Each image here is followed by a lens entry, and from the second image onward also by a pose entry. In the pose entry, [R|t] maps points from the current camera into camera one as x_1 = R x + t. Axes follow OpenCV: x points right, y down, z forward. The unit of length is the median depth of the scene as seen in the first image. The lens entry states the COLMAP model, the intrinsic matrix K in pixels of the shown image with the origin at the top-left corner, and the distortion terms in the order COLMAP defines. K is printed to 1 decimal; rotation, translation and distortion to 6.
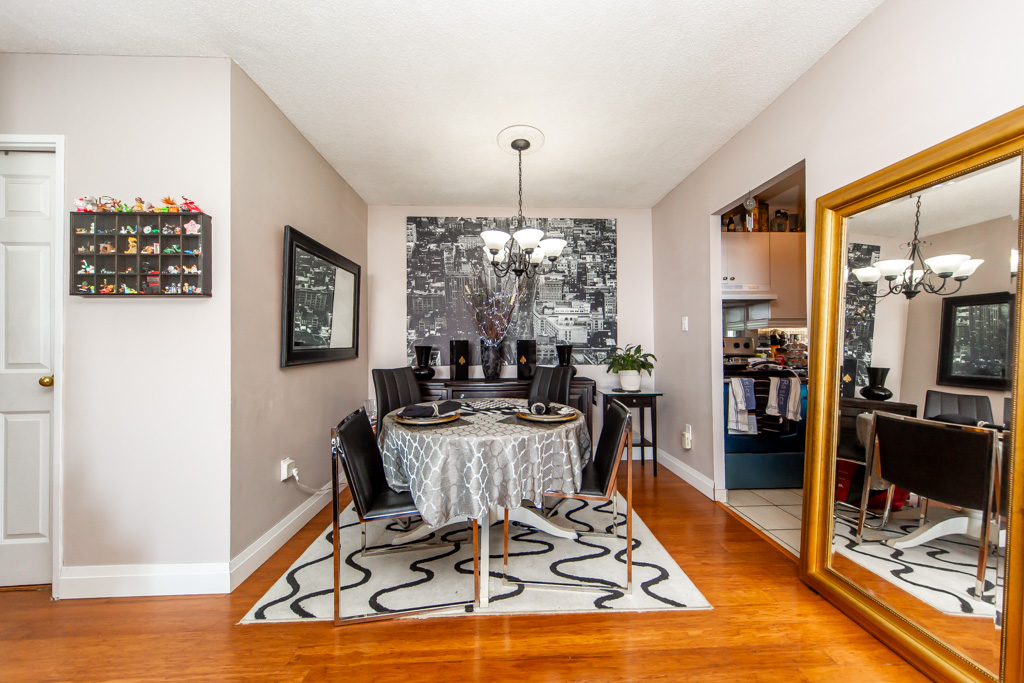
lens RADIAL K [[352.1, 0, 513.1], [0, 352.1, 348.0], [0, 0, 1]] dist [0.006560, -0.000824]
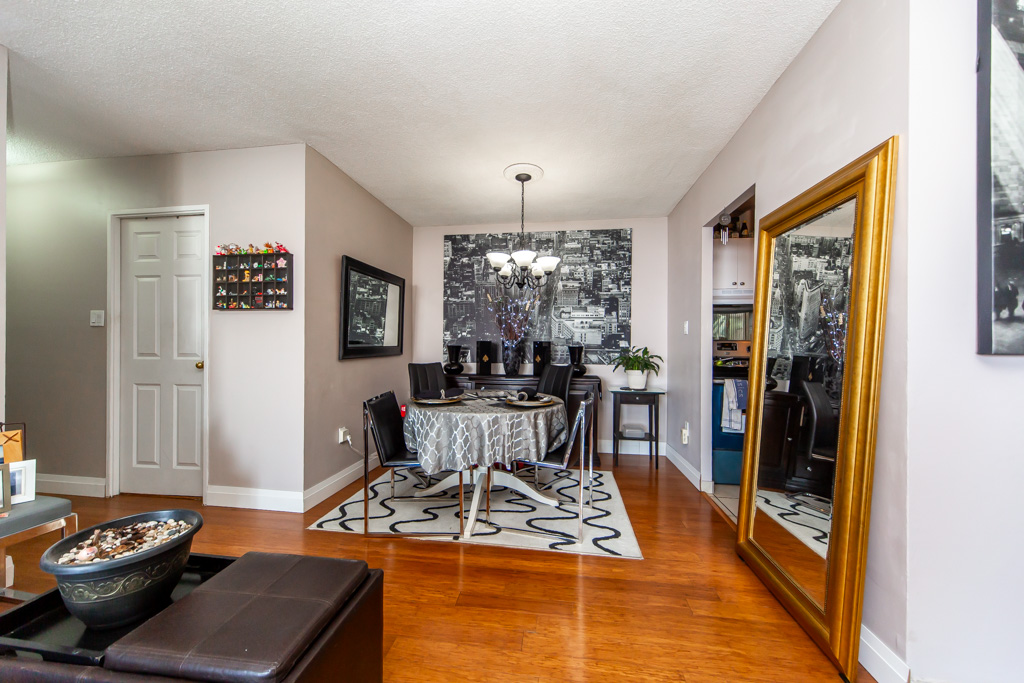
lens RADIAL K [[352.1, 0, 509.3], [0, 352.1, 353.6], [0, 0, 1]] dist [0.006560, -0.000824]
pose [[0.983887, 0.016460, -0.178032, 0.220777], [-0.013782, 0.999773, 0.016269, -0.000095], [0.178259, -0.013553, 0.983890, -0.211545]]
